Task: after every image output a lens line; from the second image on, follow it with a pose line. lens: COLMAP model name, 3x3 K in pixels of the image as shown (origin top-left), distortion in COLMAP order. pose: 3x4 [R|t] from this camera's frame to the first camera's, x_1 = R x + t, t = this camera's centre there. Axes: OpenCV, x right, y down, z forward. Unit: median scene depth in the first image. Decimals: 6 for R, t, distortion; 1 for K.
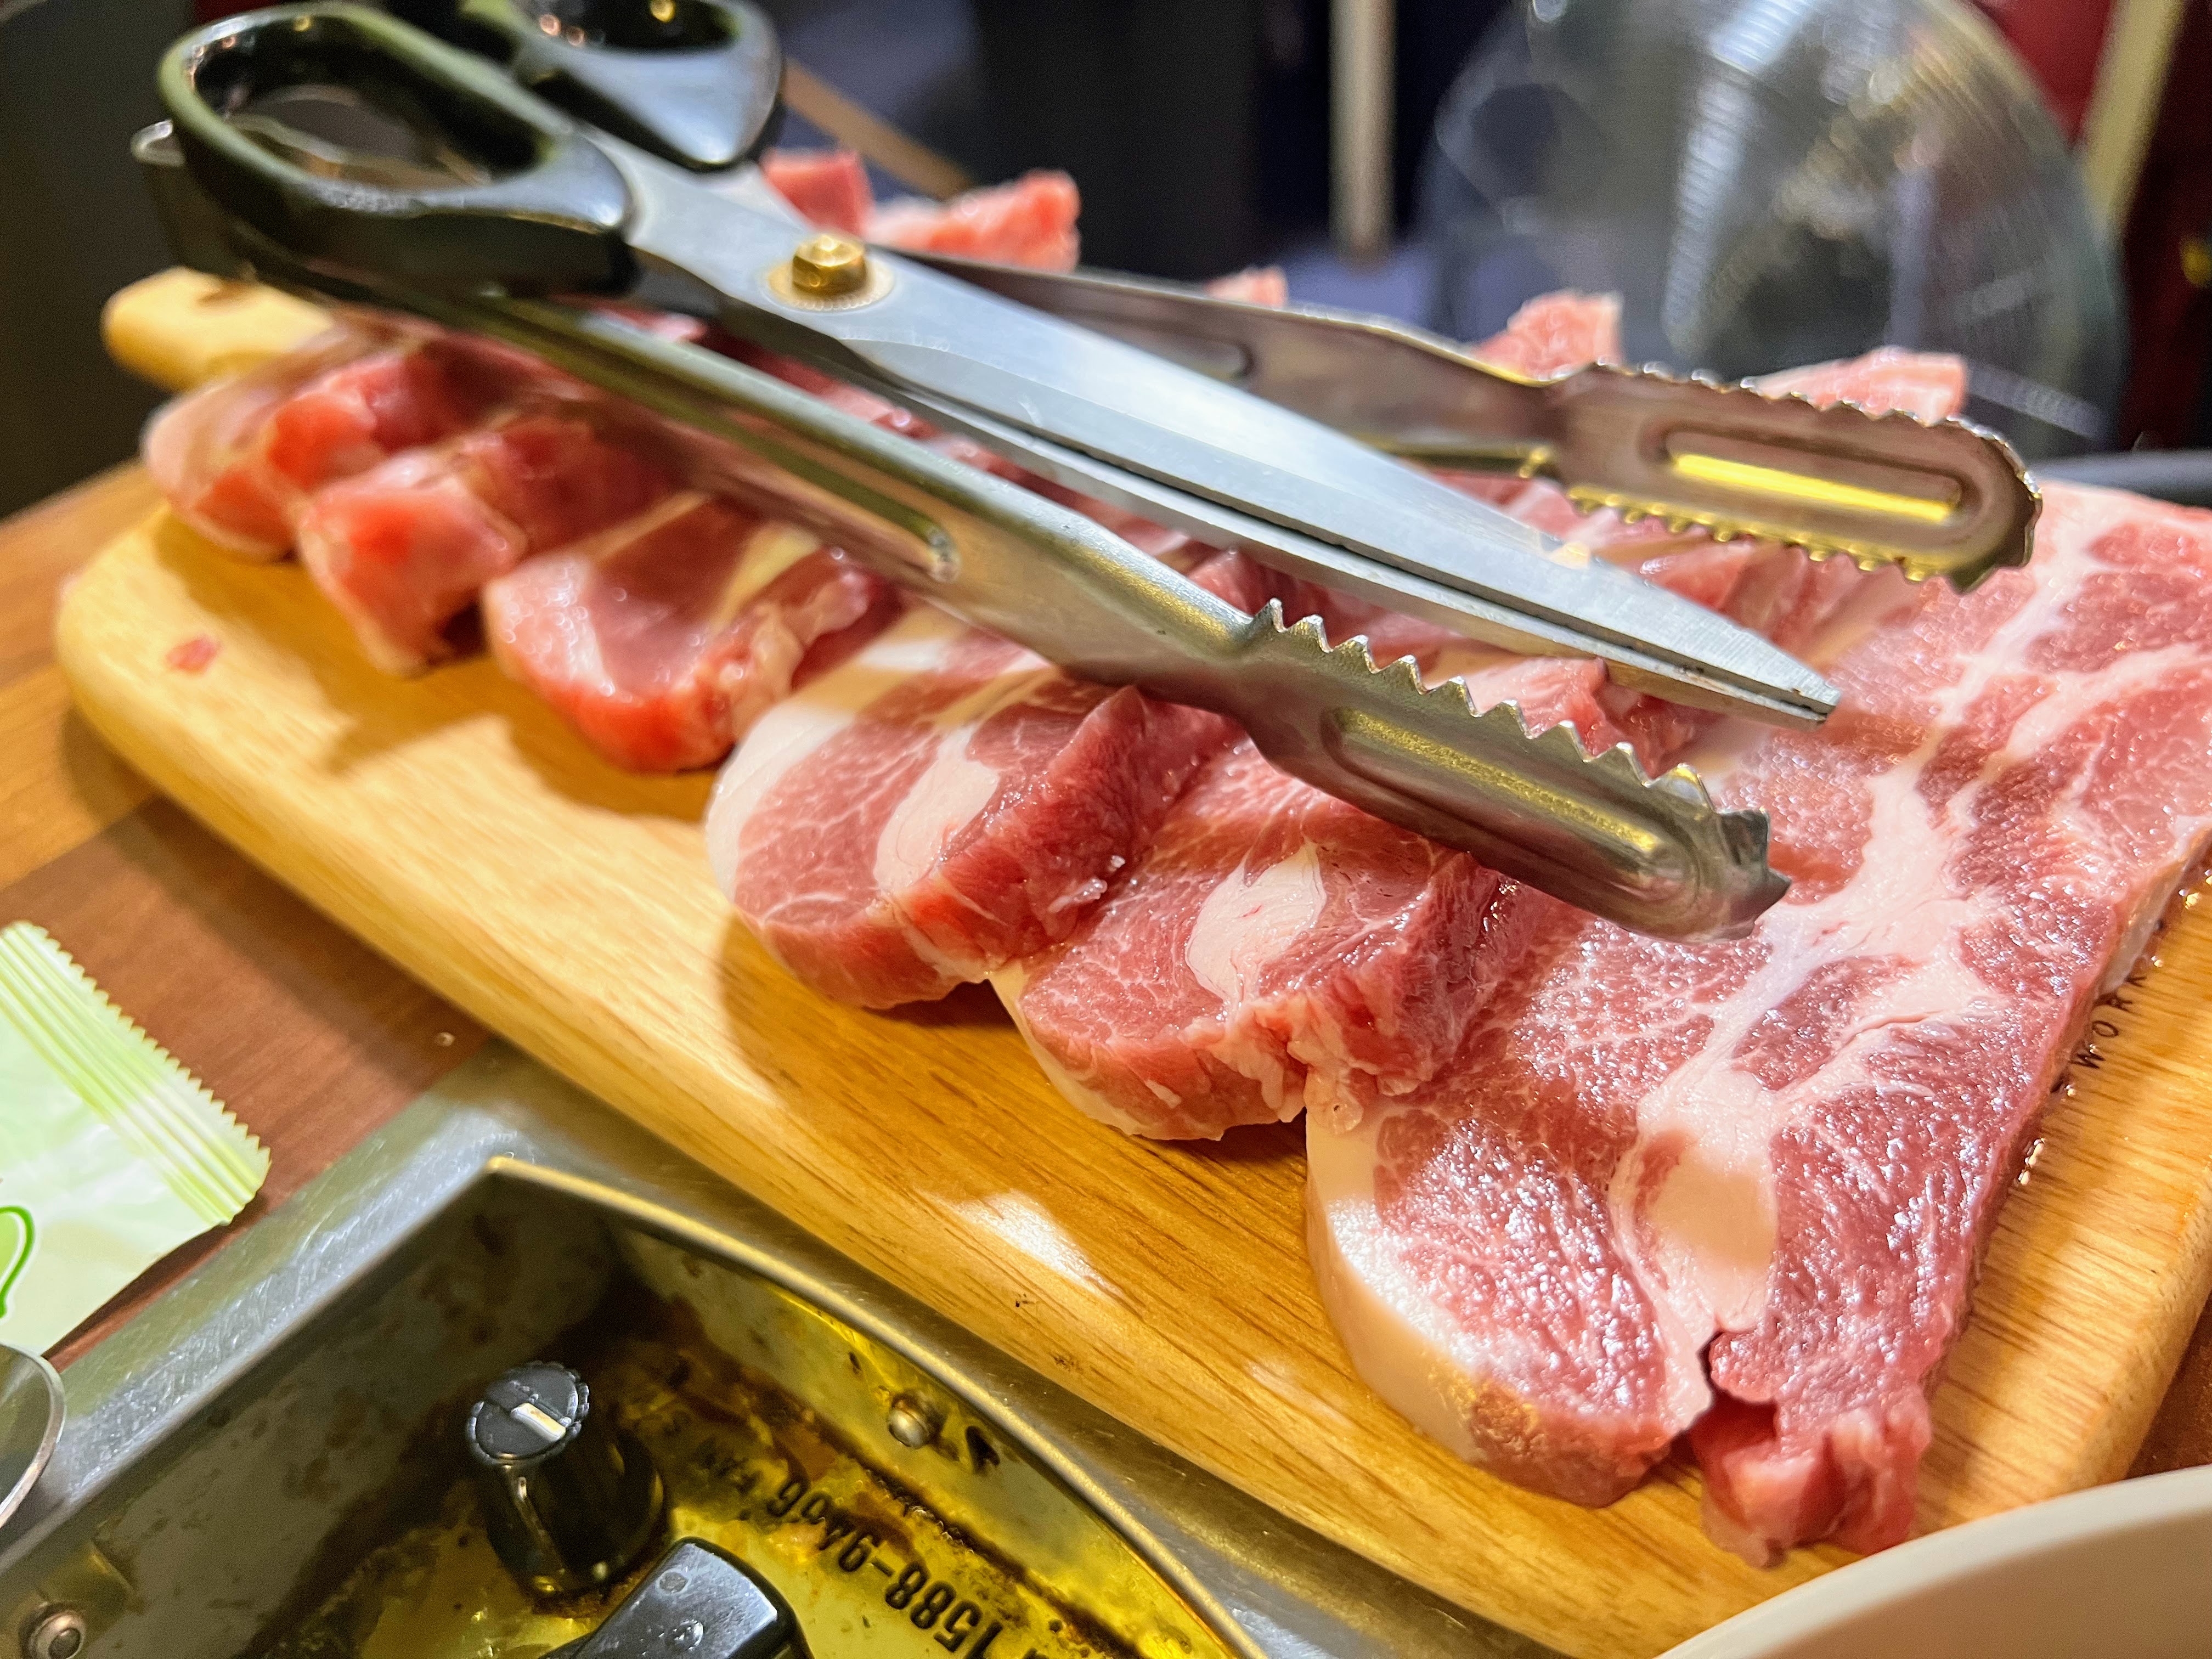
lens RADIAL K [[1869.1, 0, 1106.0], [0, 1869.1, 829.5], [0, 0, 1]] dist [0.011846, 0.002184]
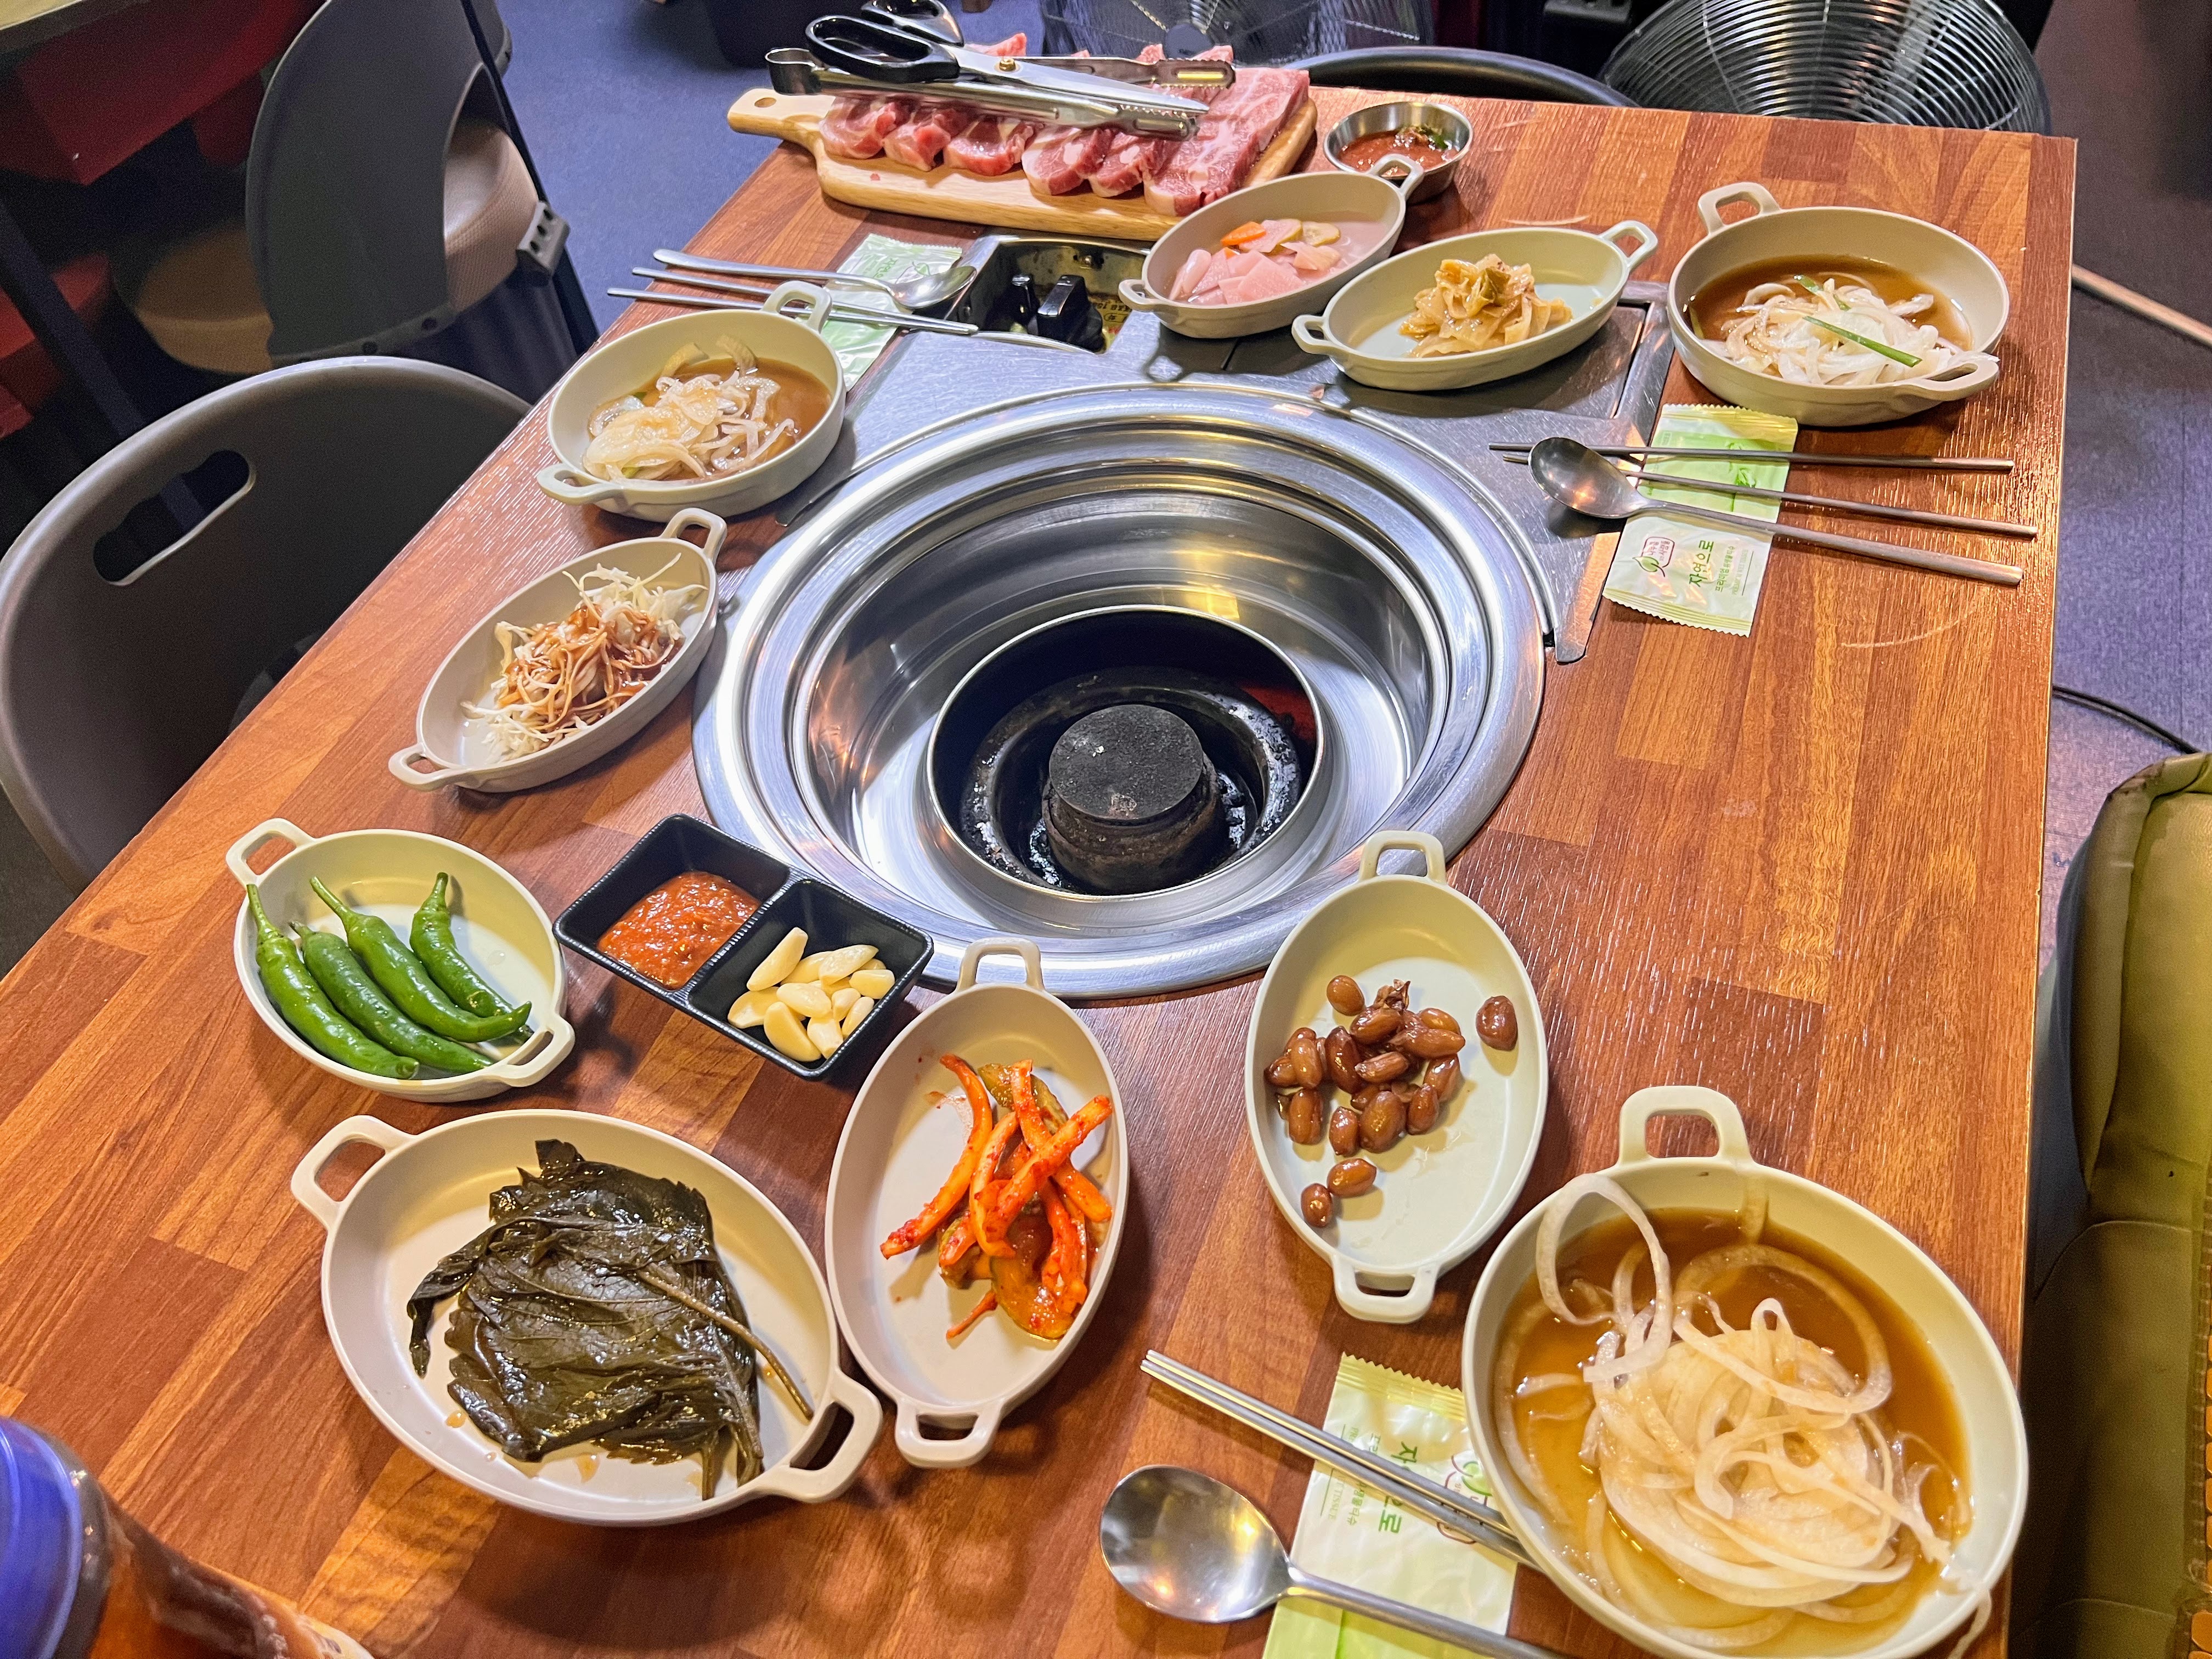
lens RADIAL K [[1869.1, 0, 1106.0], [0, 1869.1, 829.5], [0, 0, 1]] dist [0.011846, 0.002184]
pose [[0.960879, -0.231212, 0.152485, -1.282603], [0.208247, 0.966095, 0.152626, 1.088659], [-0.182604, -0.114901, 0.976449, -4.708587]]
